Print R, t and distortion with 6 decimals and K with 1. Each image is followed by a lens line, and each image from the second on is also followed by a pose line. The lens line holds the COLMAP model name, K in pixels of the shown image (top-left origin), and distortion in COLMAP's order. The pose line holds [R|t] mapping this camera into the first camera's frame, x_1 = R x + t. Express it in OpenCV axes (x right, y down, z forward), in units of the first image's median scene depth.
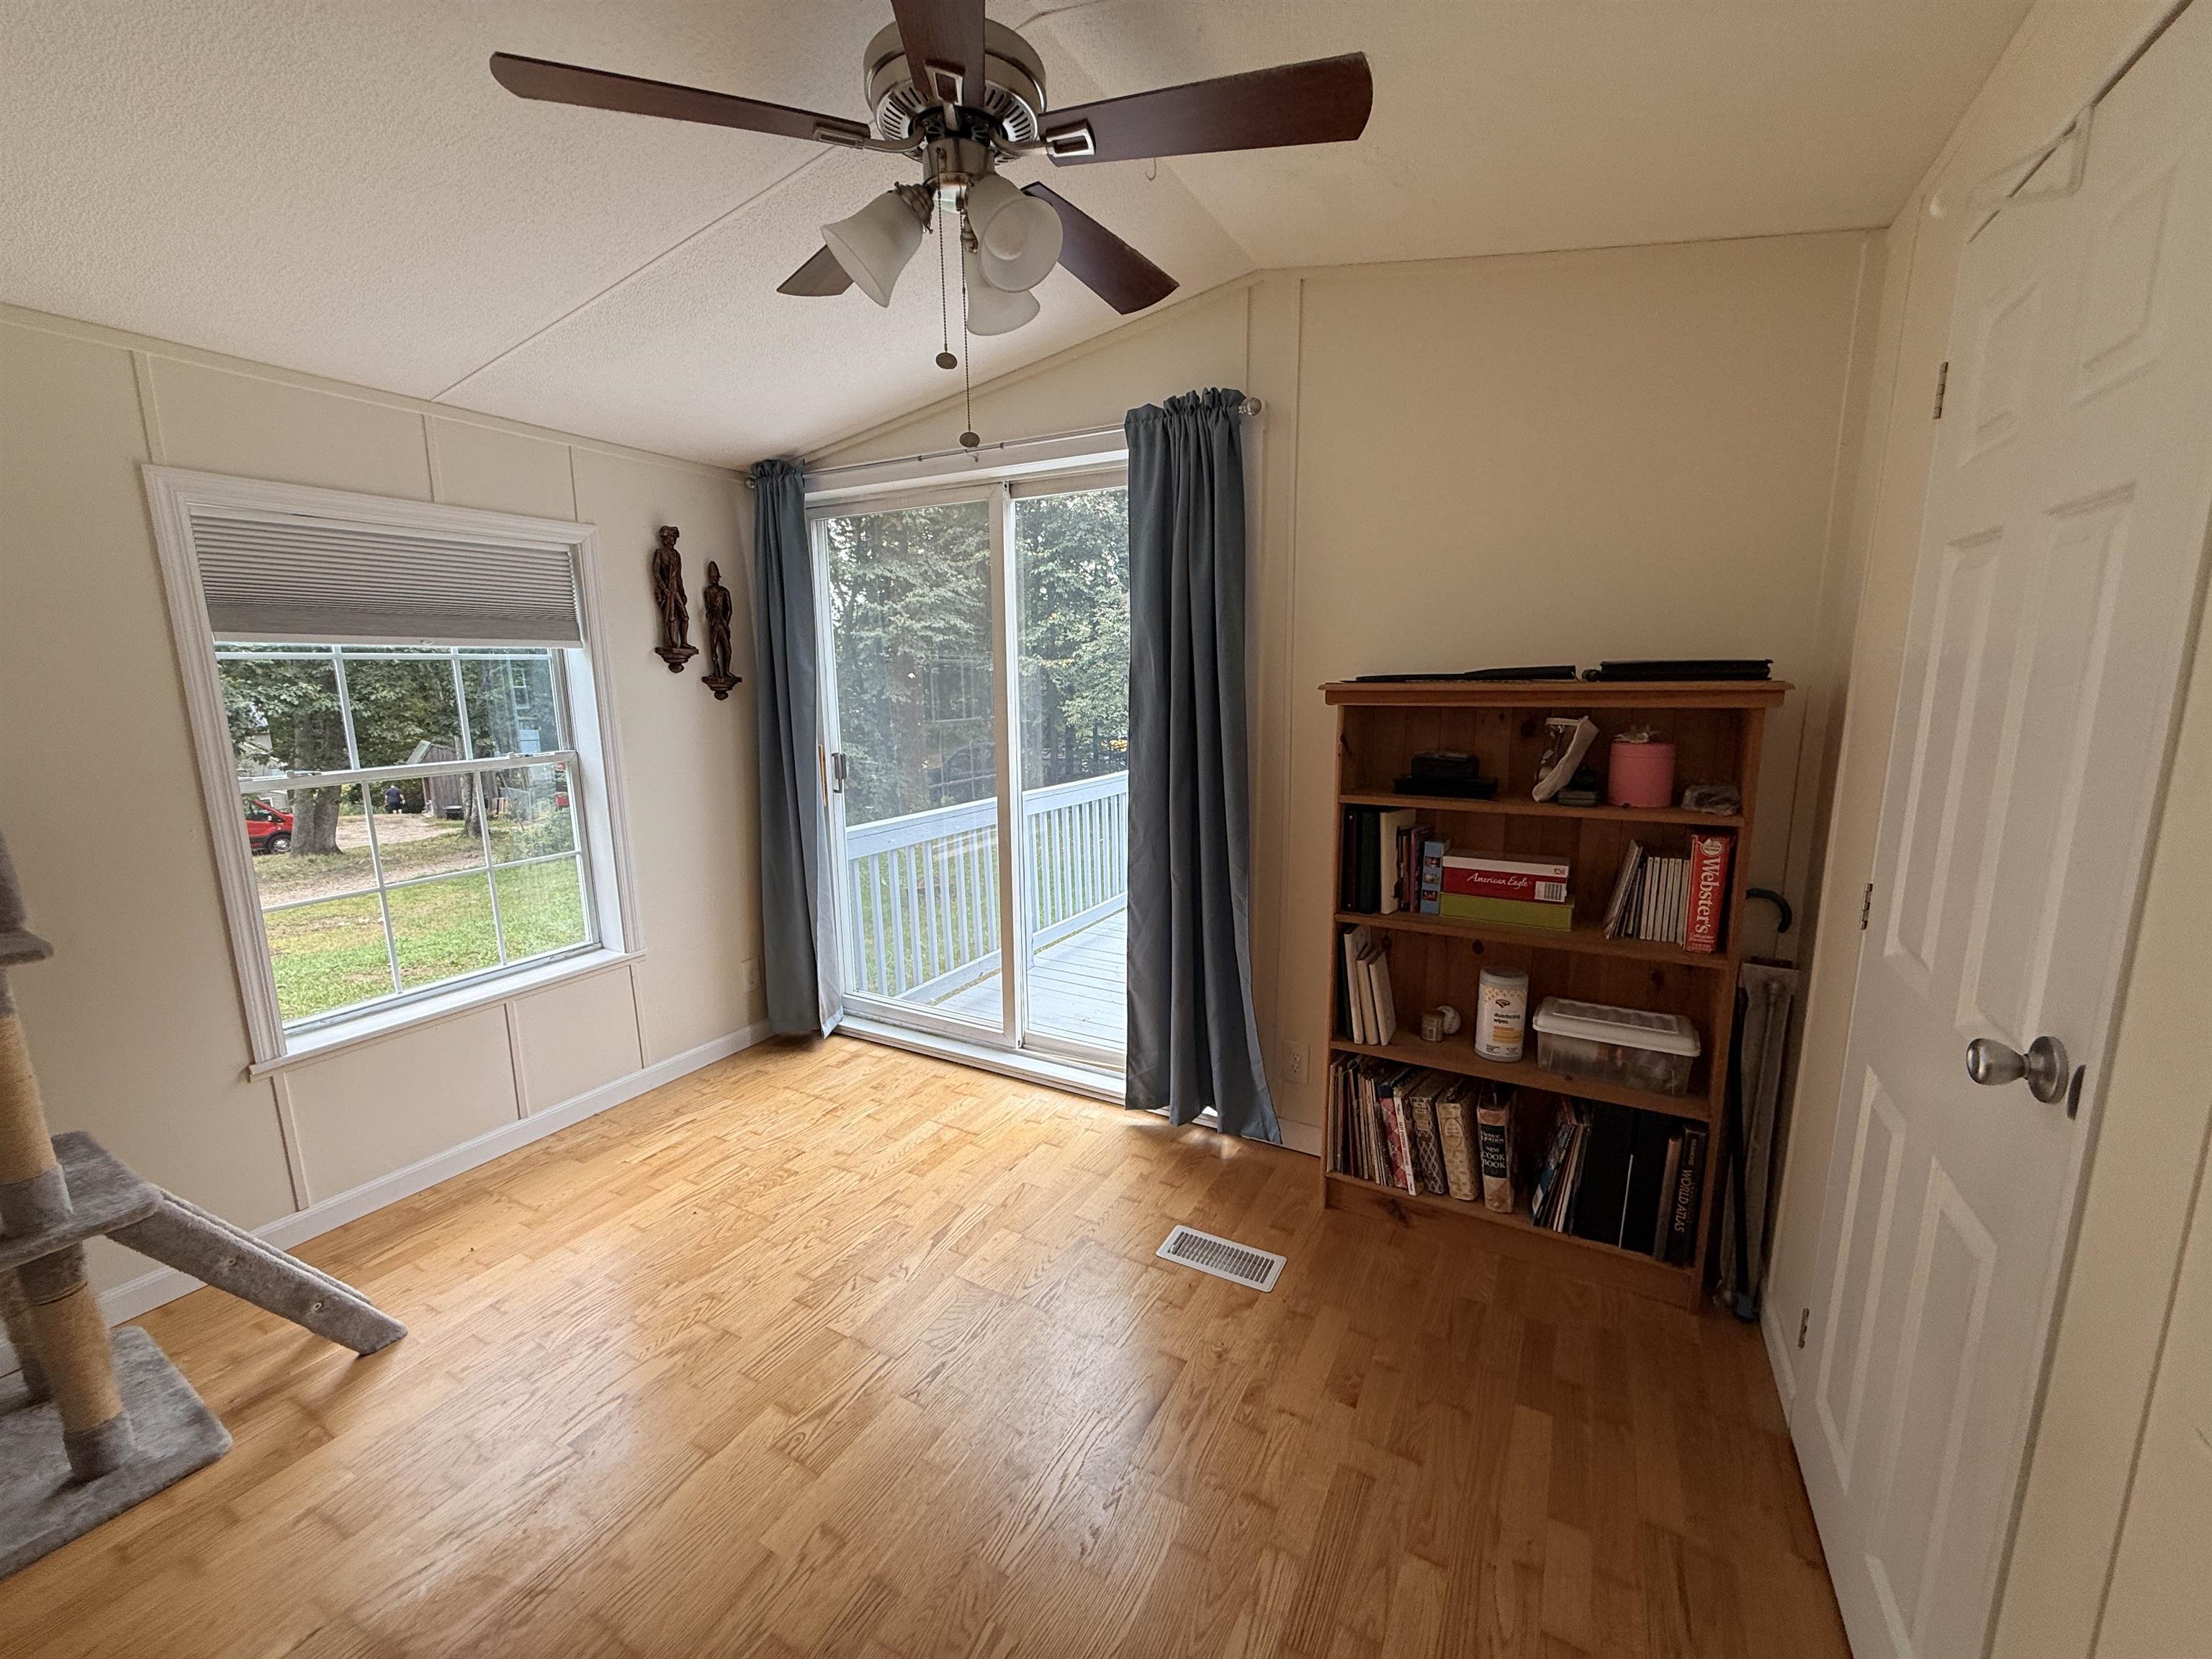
lens RADIAL K [[876.4, 0, 1104.6], [0, 876.4, 838.4], [0, 0, 1]] dist [-0.000310, -0.000072]
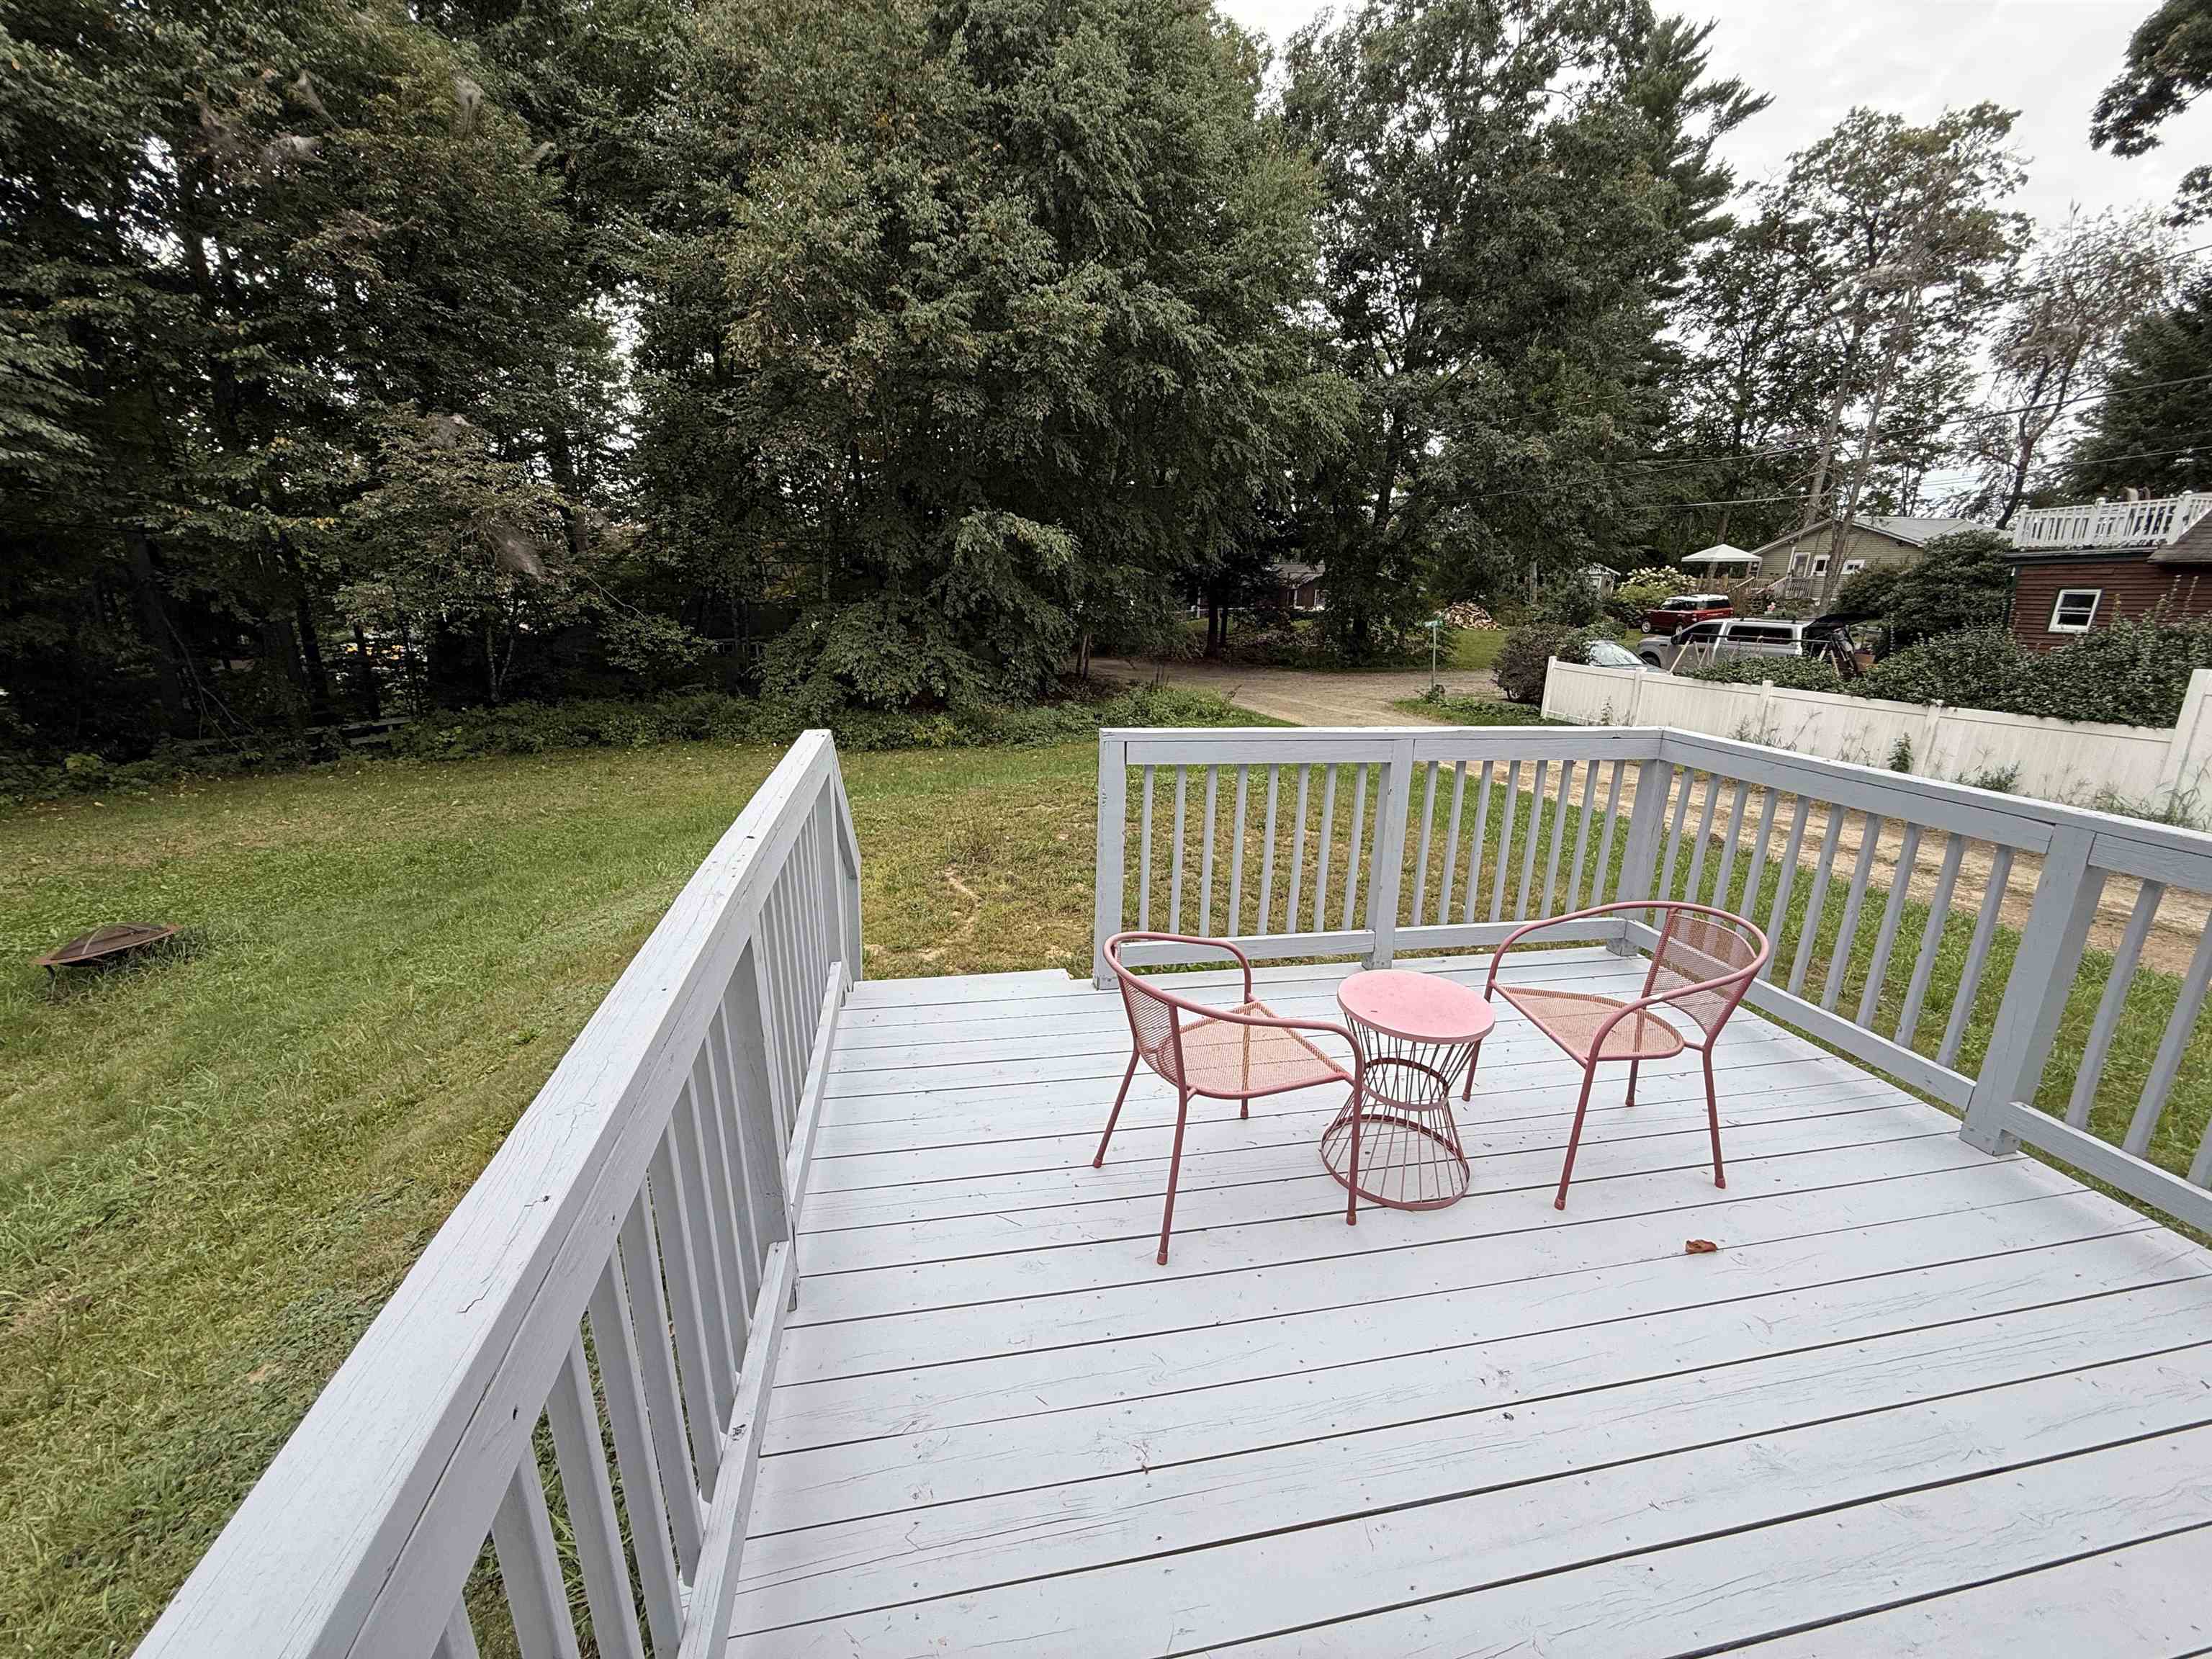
lens RADIAL K [[876.4, 0, 1100.2], [0, 876.4, 830.4], [0, 0, 1]] dist [-0.000310, -0.000072]
pose [[0.763599, -0.152336, 0.627463, -0.047757], [0.085885, 0.987099, 0.135130, -0.023561], [-0.639953, -0.049295, 0.766831, 0.171084]]
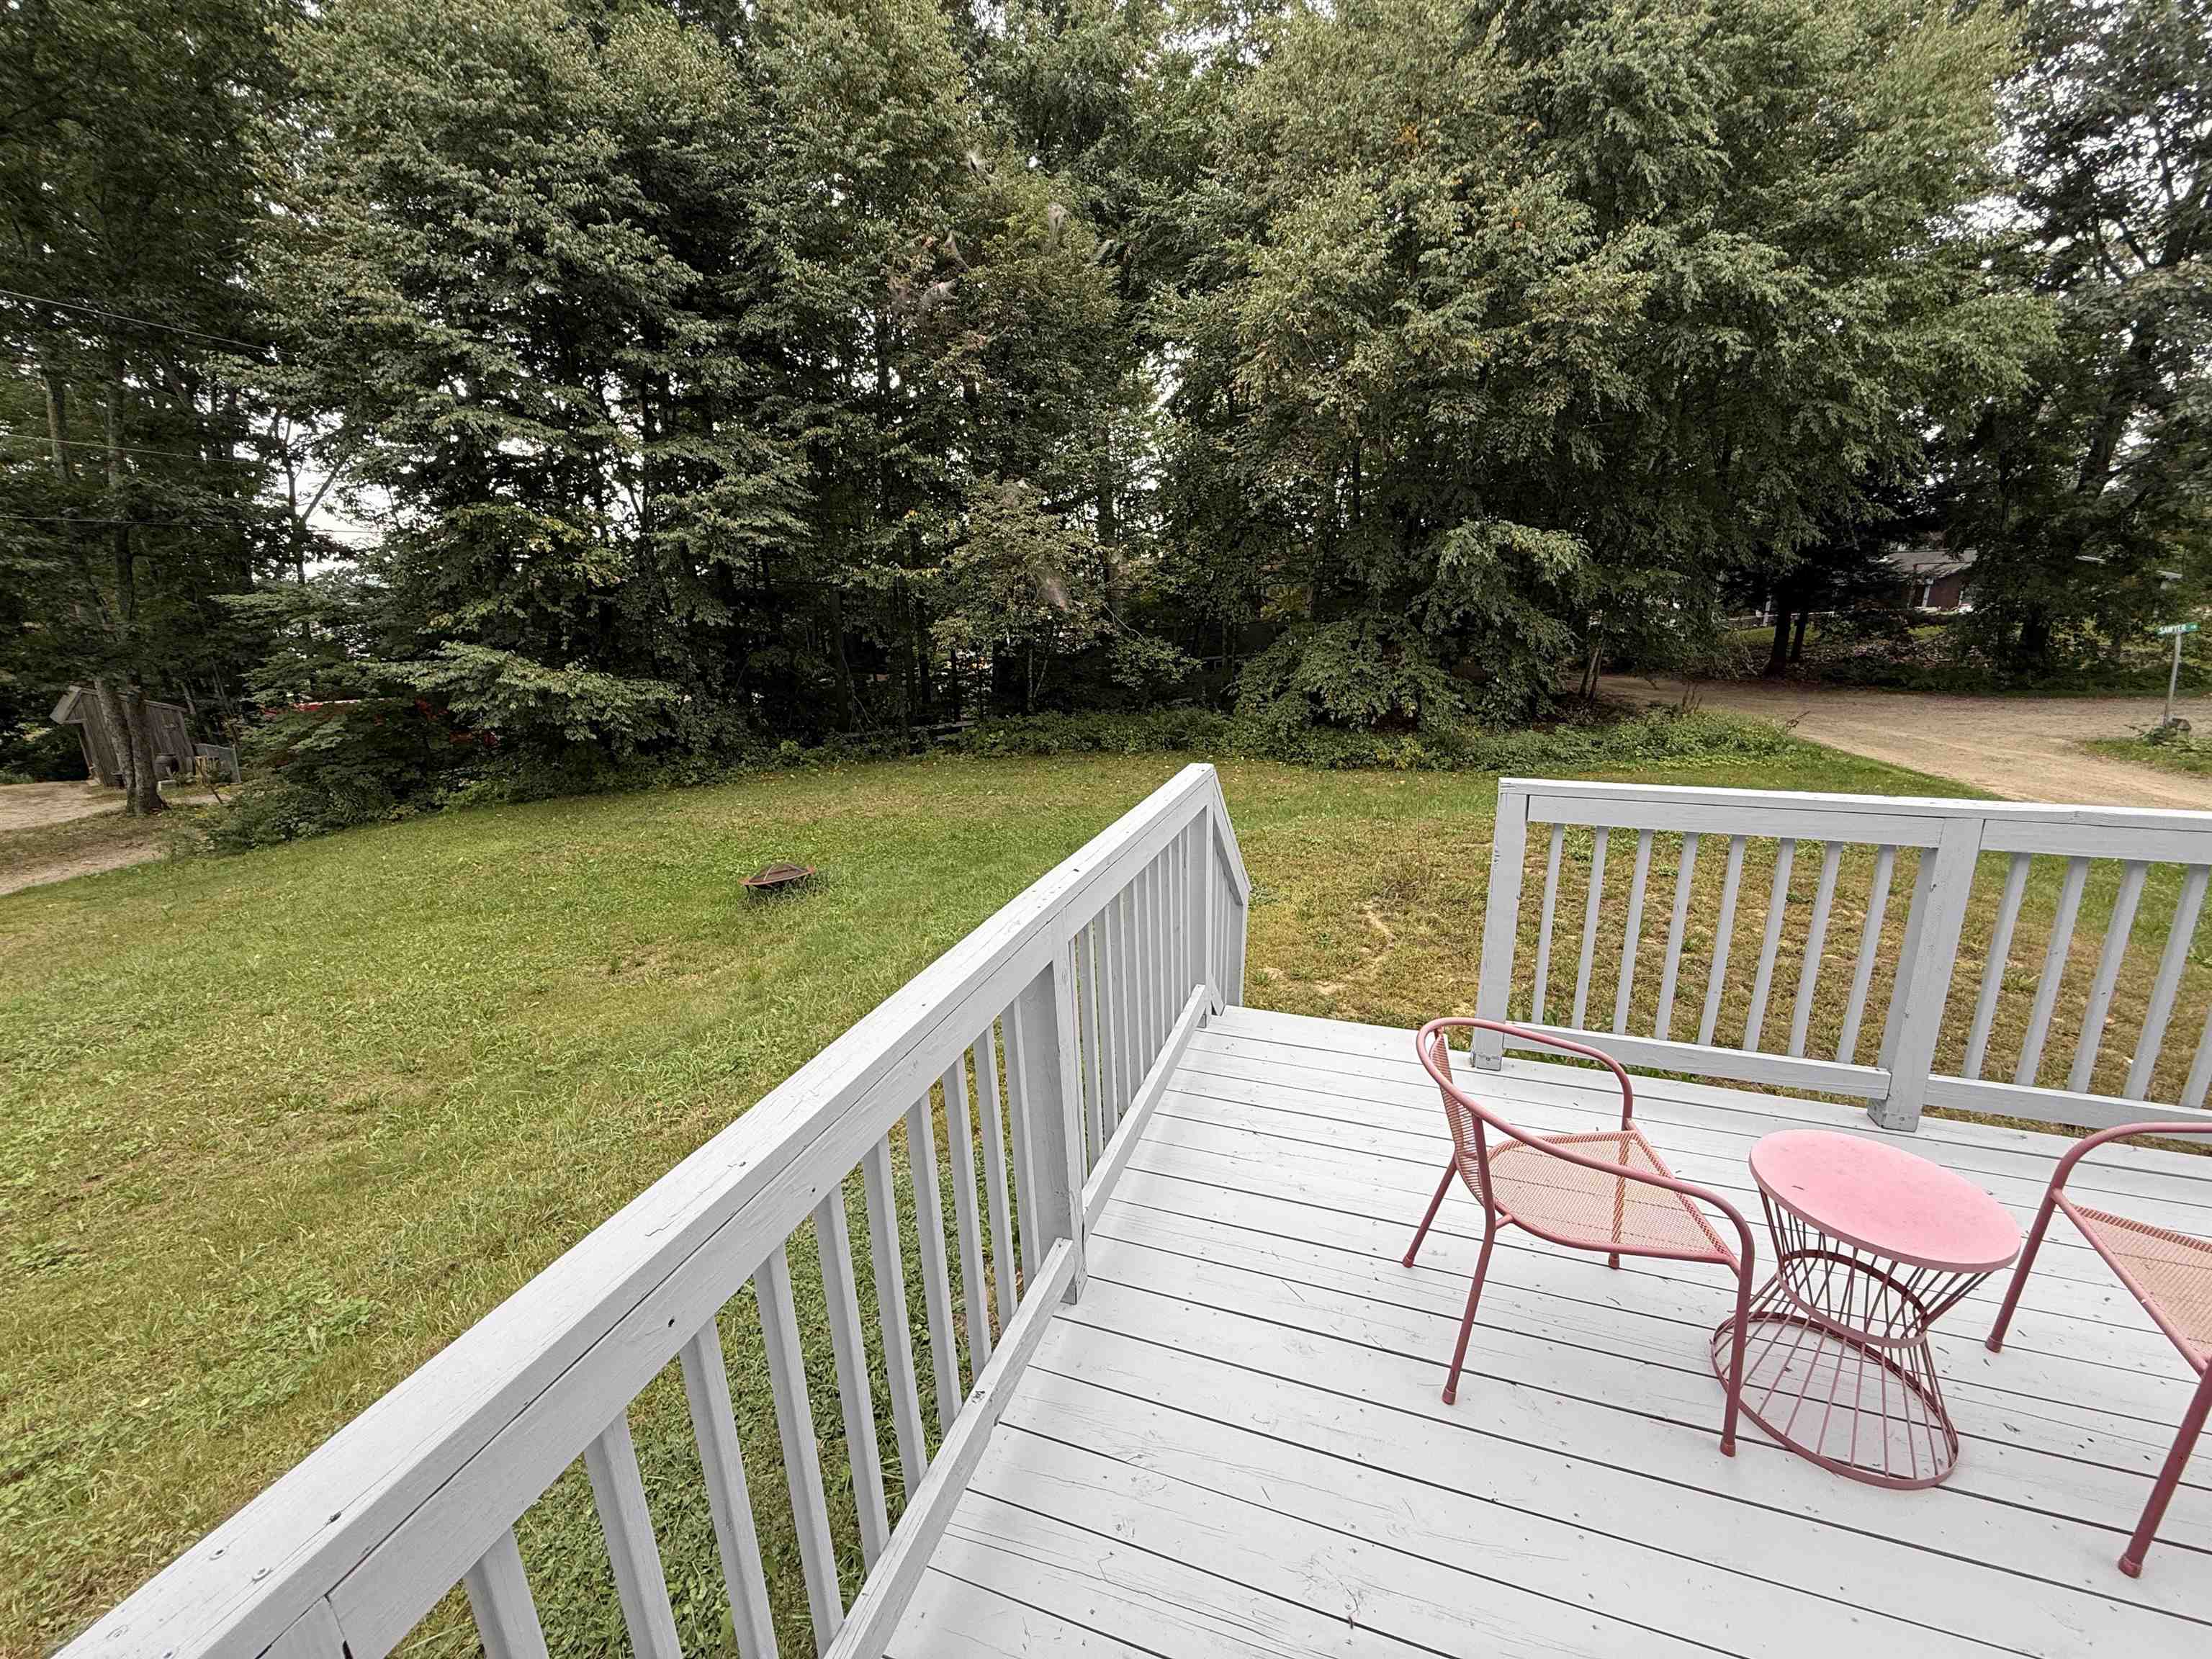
lens RADIAL K [[876.4, 0, 1106.6], [0, 876.4, 830.5], [0, 0, 1]] dist [-0.000310, -0.000072]
pose [[0.984944, -0.056162, 0.163499, -0.030696], [0.042517, 0.995405, 0.085793, -0.026799], [-0.167566, -0.077550, 0.982806, 0.164282]]
